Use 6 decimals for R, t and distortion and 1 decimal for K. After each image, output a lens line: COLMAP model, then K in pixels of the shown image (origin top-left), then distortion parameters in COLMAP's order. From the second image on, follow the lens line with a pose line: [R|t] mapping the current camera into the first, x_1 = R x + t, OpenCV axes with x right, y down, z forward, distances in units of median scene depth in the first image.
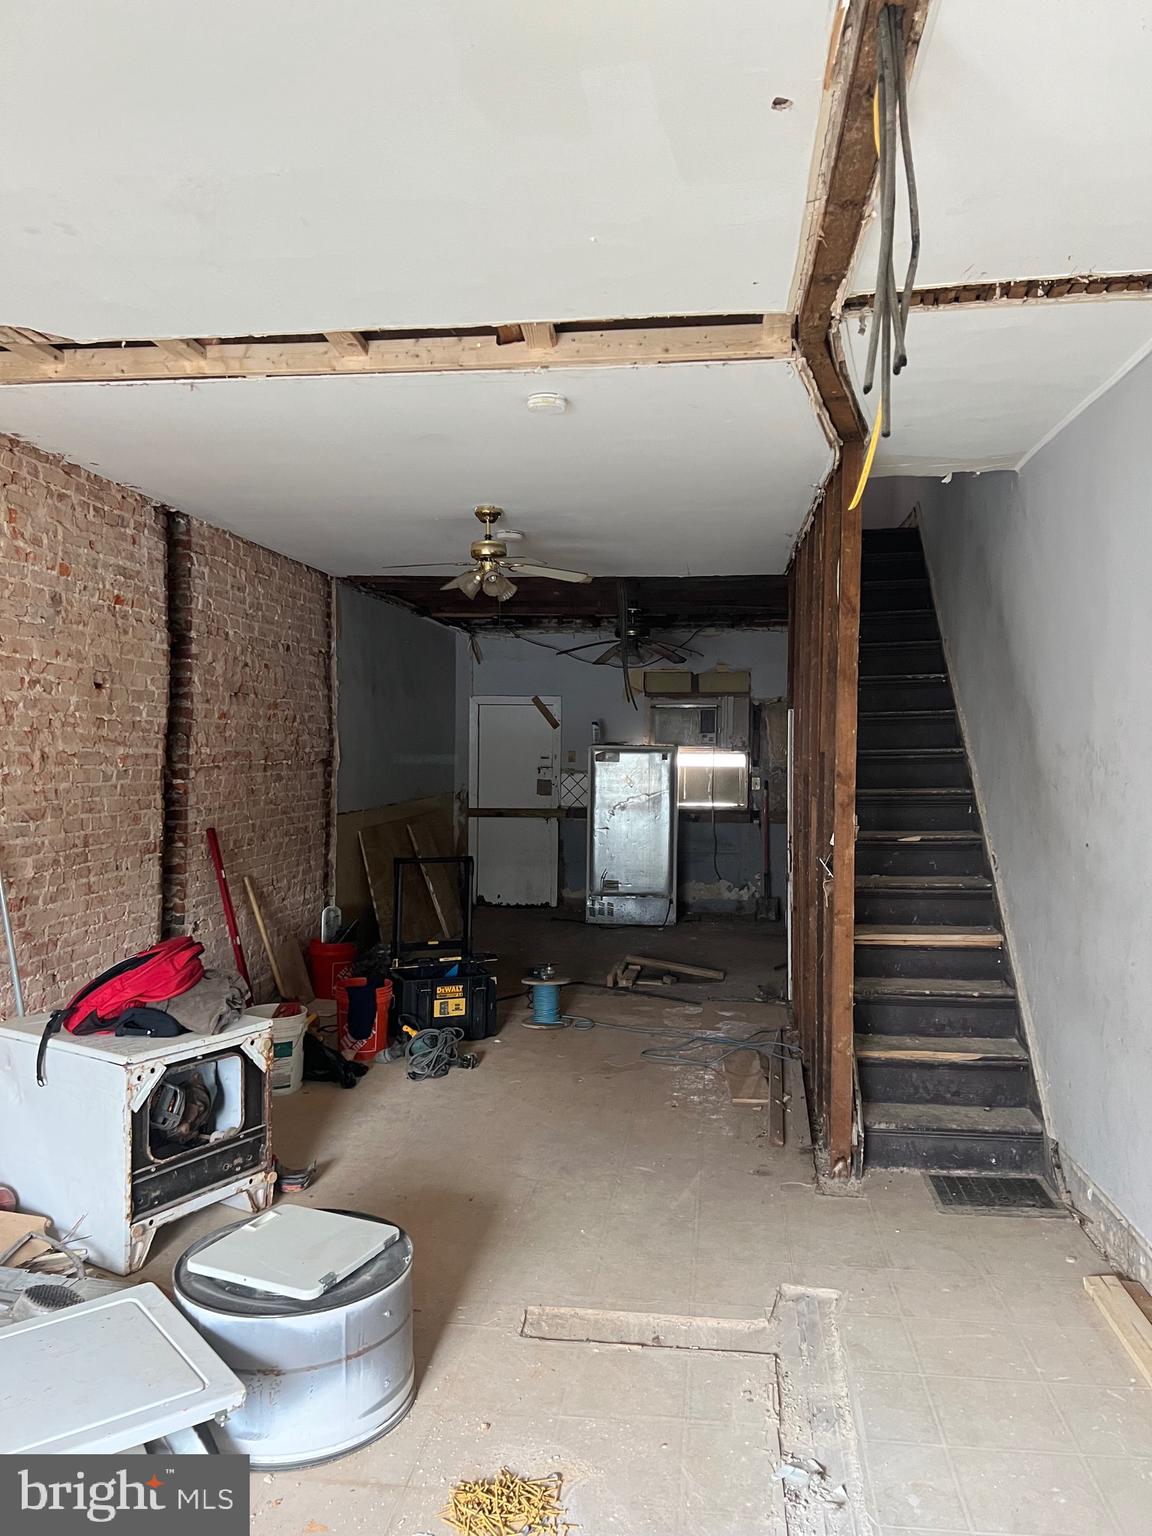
lens RADIAL K [[1169.6, 0, 572.0], [0, 1169.6, 764.0], [0, 0, 1]] dist [0.068170, -0.050914]
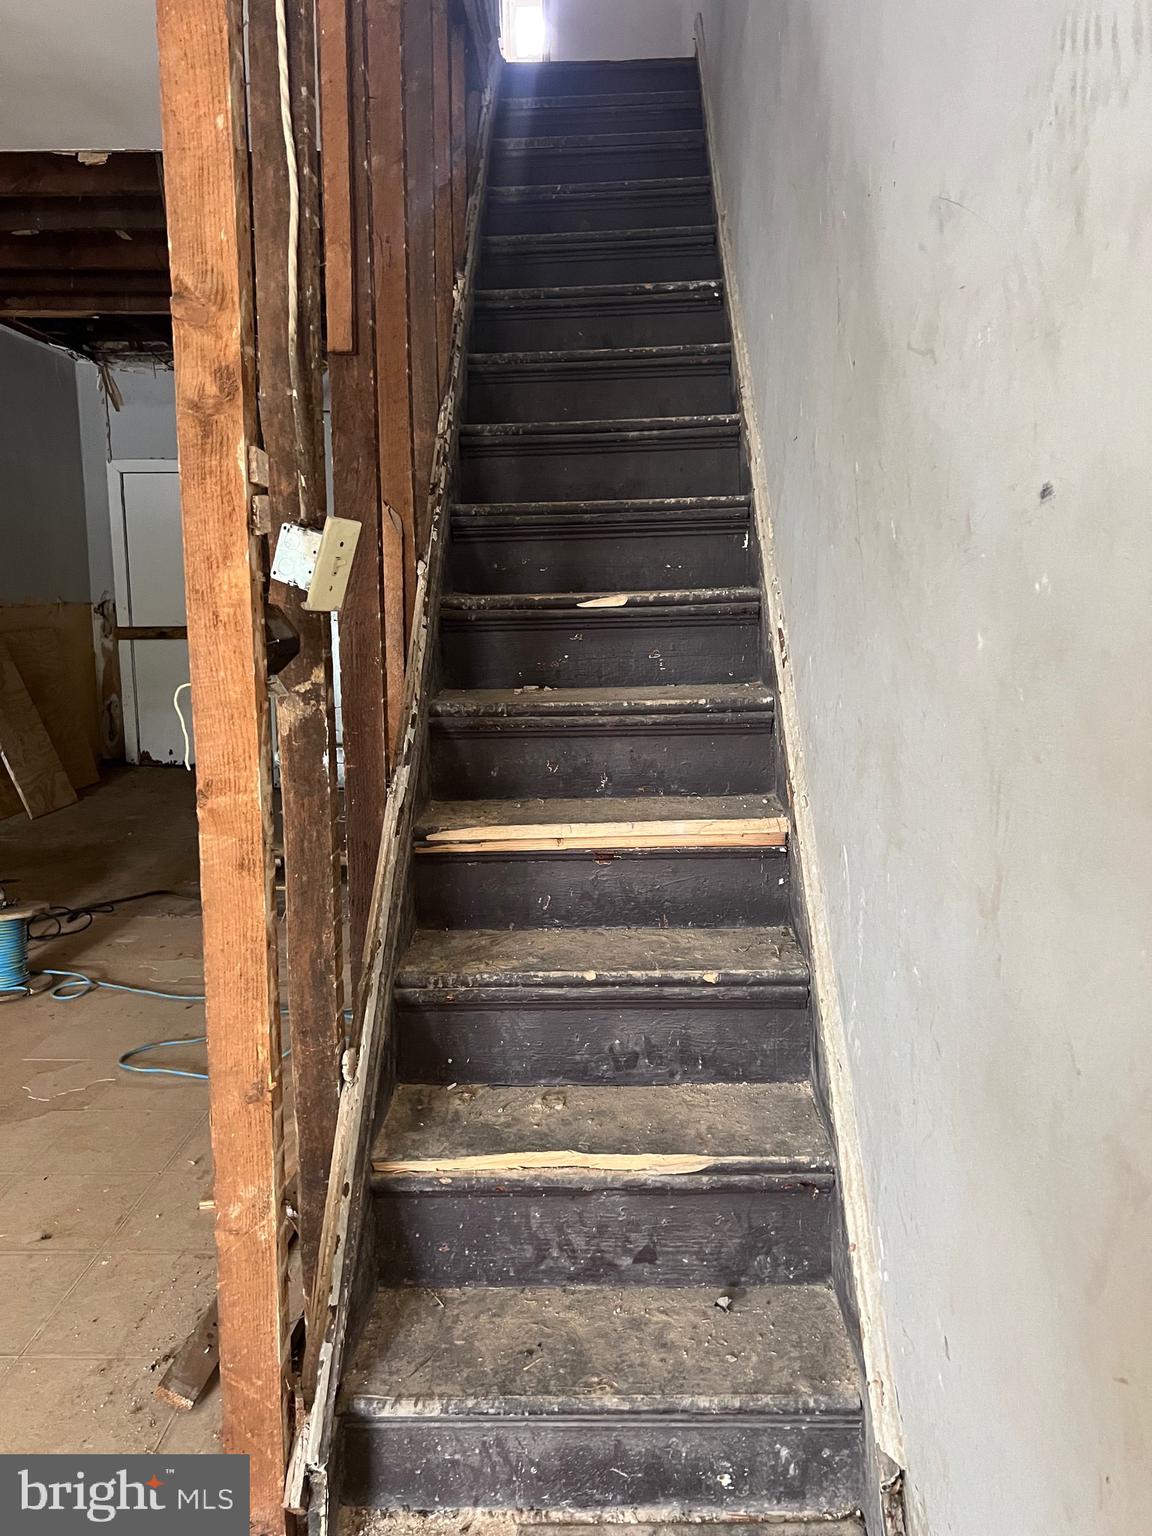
lens RADIAL K [[1169.6, 0, 569.3], [0, 1169.6, 766.4], [0, 0, 1]] dist [0.068170, -0.050914]
pose [[0.995127, -0.028253, 0.094469, 0.217985], [0.015721, 0.991275, 0.130868, 0.063390], [-0.097342, -0.128745, 0.986889, 0.529700]]
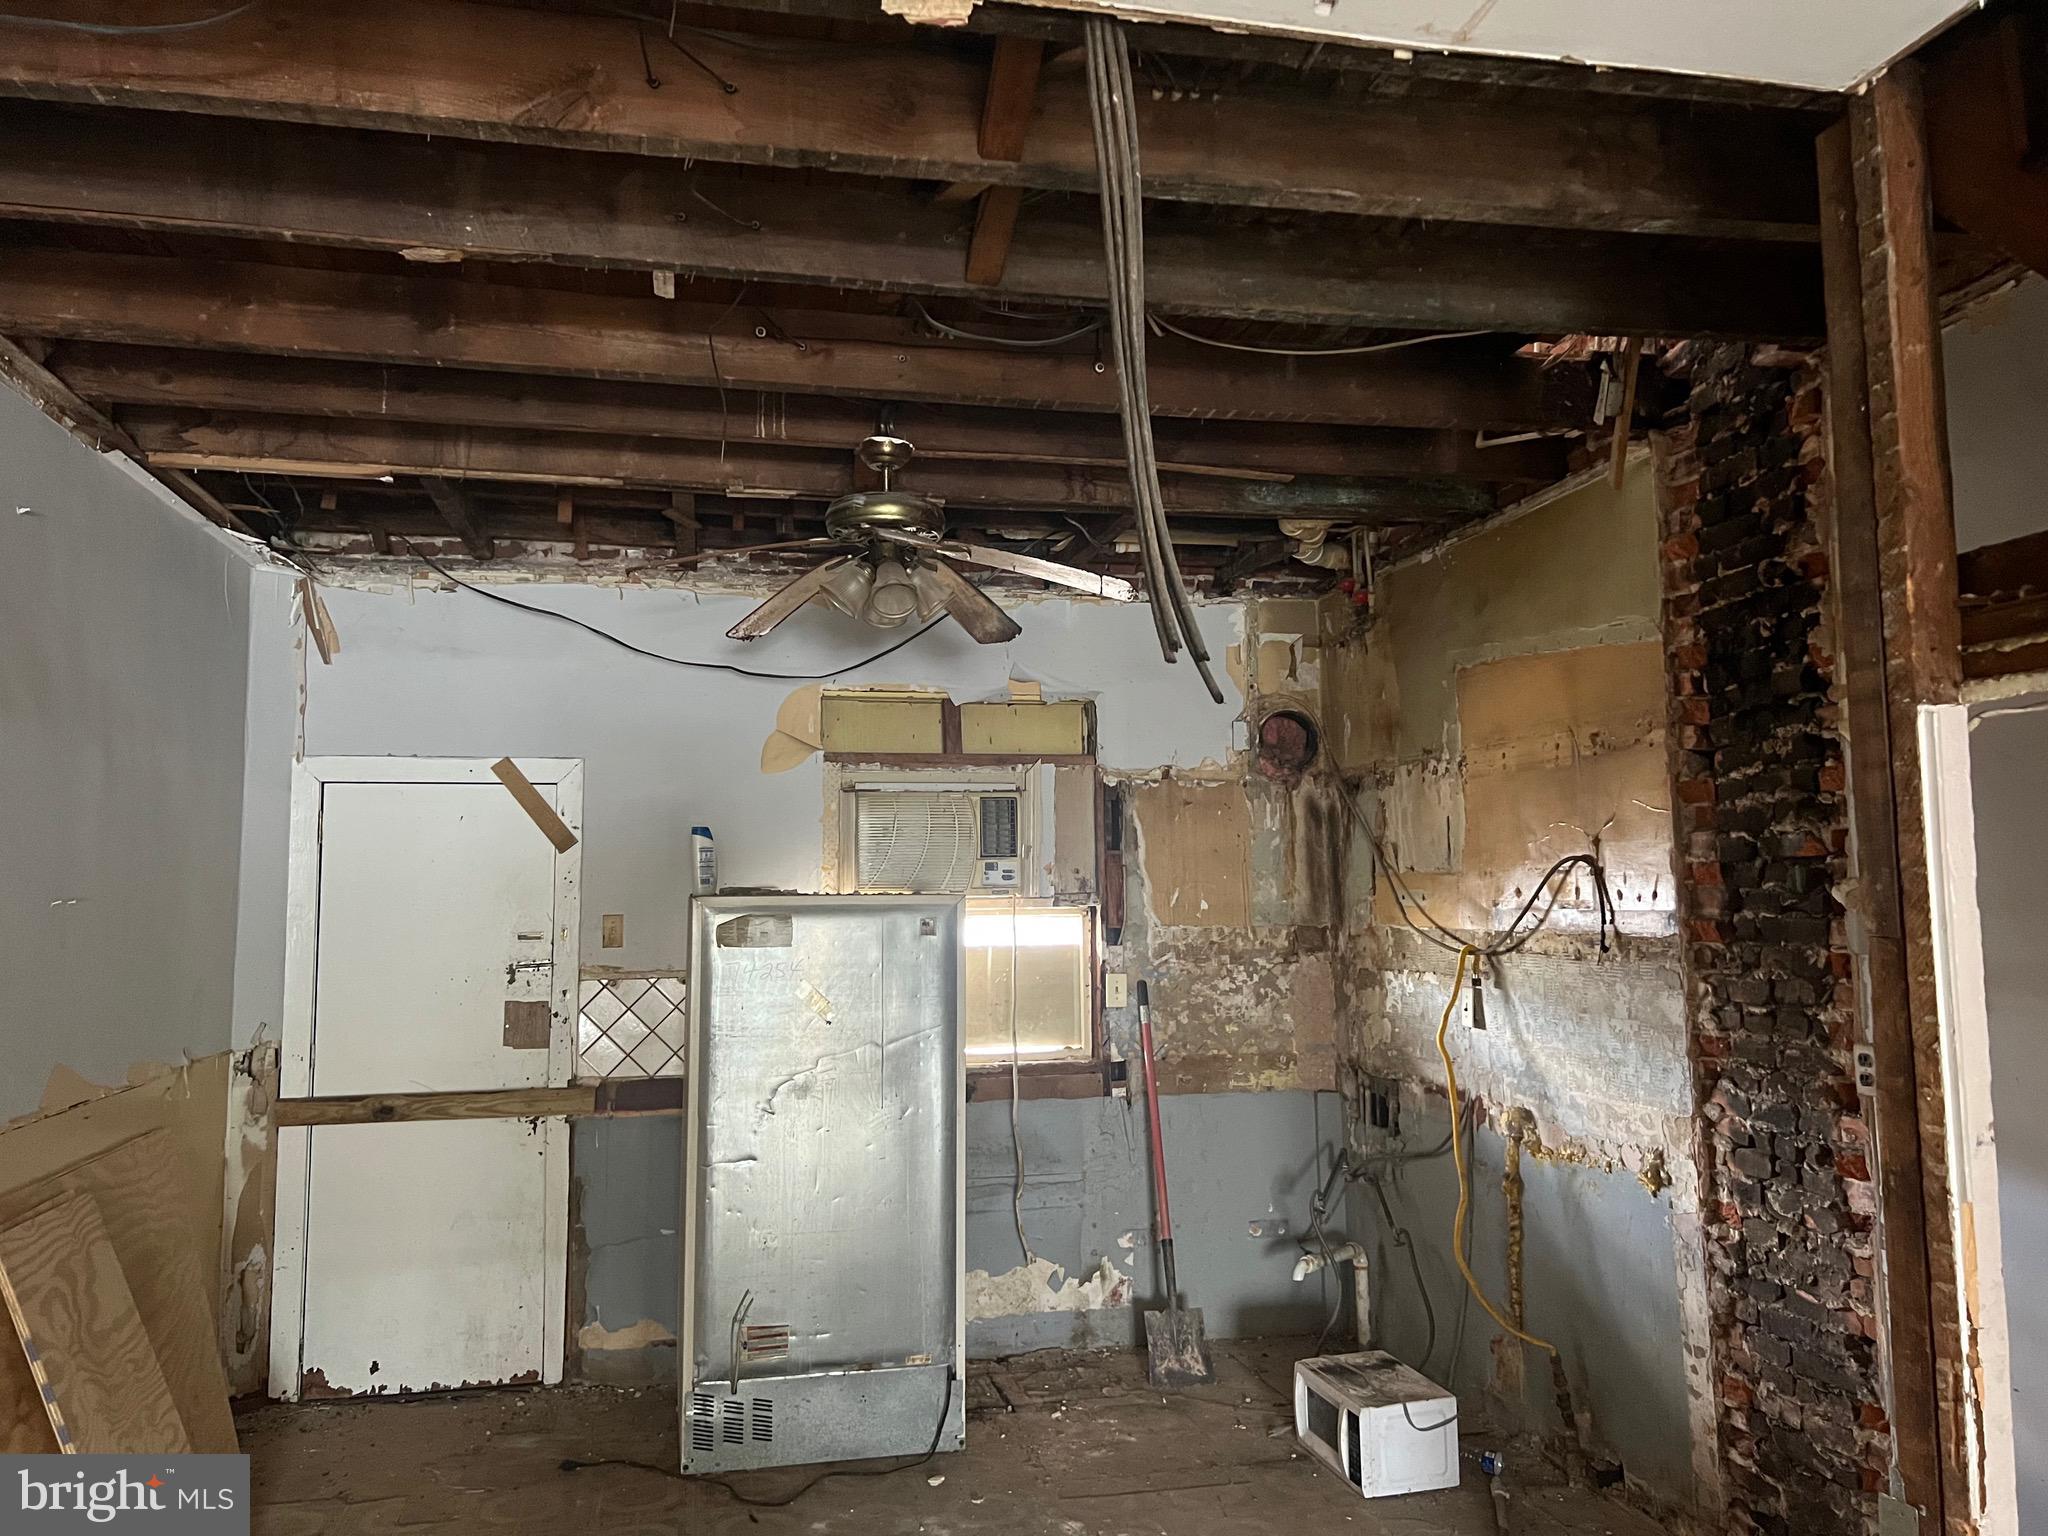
lens RADIAL K [[1559.5, 0, 1026.3], [0, 1559.5, 766.1], [0, 0, 1]] dist [0.068170, -0.050914]
pose [[0.945961, 0.009704, 0.324135, -0.069056], [0.023576, 0.994849, -0.098591, -0.012625], [-0.323422, 0.100905, 0.940859, 0.993712]]
